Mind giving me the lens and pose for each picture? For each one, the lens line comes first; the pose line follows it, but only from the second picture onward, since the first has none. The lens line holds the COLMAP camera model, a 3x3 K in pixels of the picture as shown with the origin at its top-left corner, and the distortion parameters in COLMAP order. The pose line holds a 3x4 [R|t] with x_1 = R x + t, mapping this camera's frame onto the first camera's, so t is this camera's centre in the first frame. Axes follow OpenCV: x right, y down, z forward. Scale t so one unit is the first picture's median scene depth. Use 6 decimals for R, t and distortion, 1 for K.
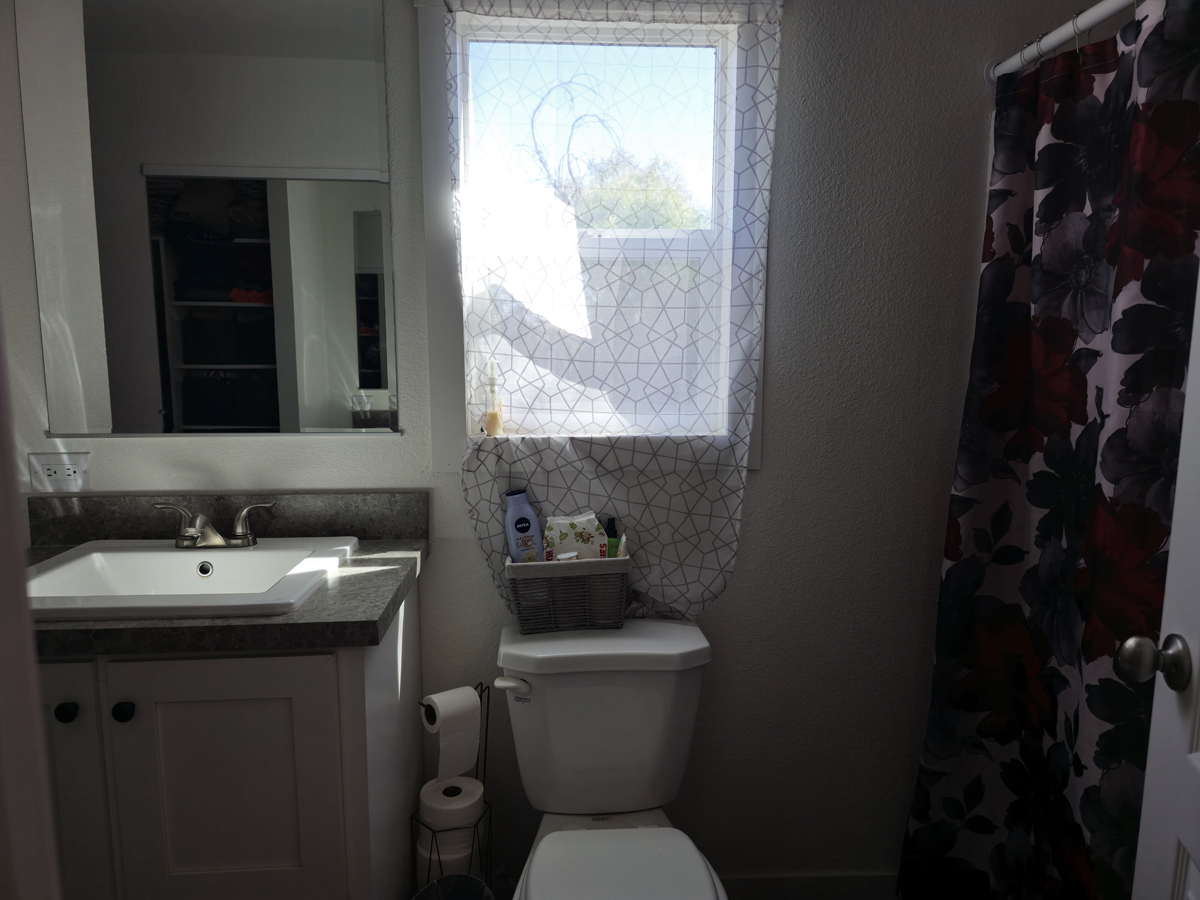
lens RADIAL K [[790.6, 0, 597.8], [0, 790.6, 450.0], [0, 0, 1]] dist [0.067288, -0.062491]
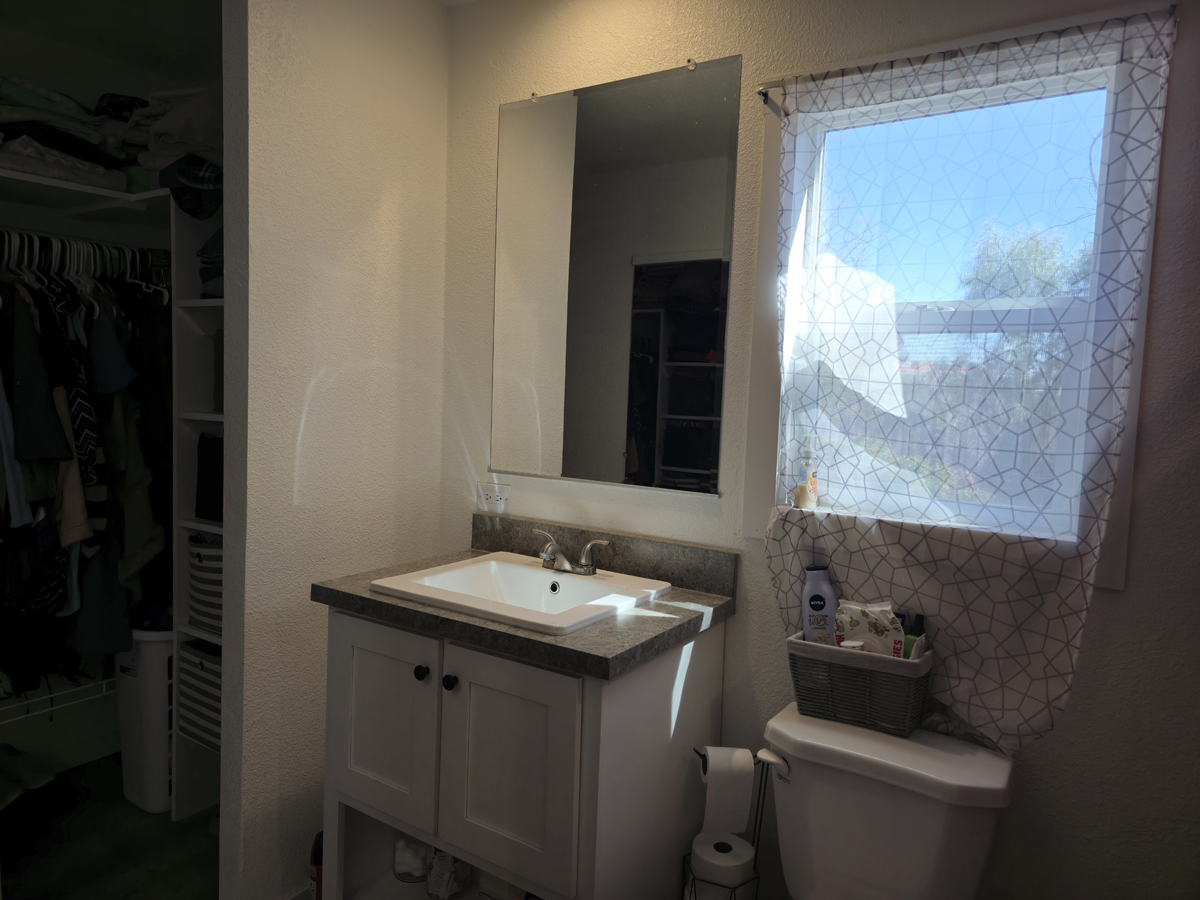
lens RADIAL K [[790.6, 0, 619.8], [0, 790.6, 437.0], [0, 0, 1]] dist [0.067288, -0.062491]
pose [[0.799882, 0.065836, -0.596535, 0.292486], [-0.110141, 0.993187, -0.038073, -0.045830], [0.589964, 0.096157, 0.801684, 0.040433]]
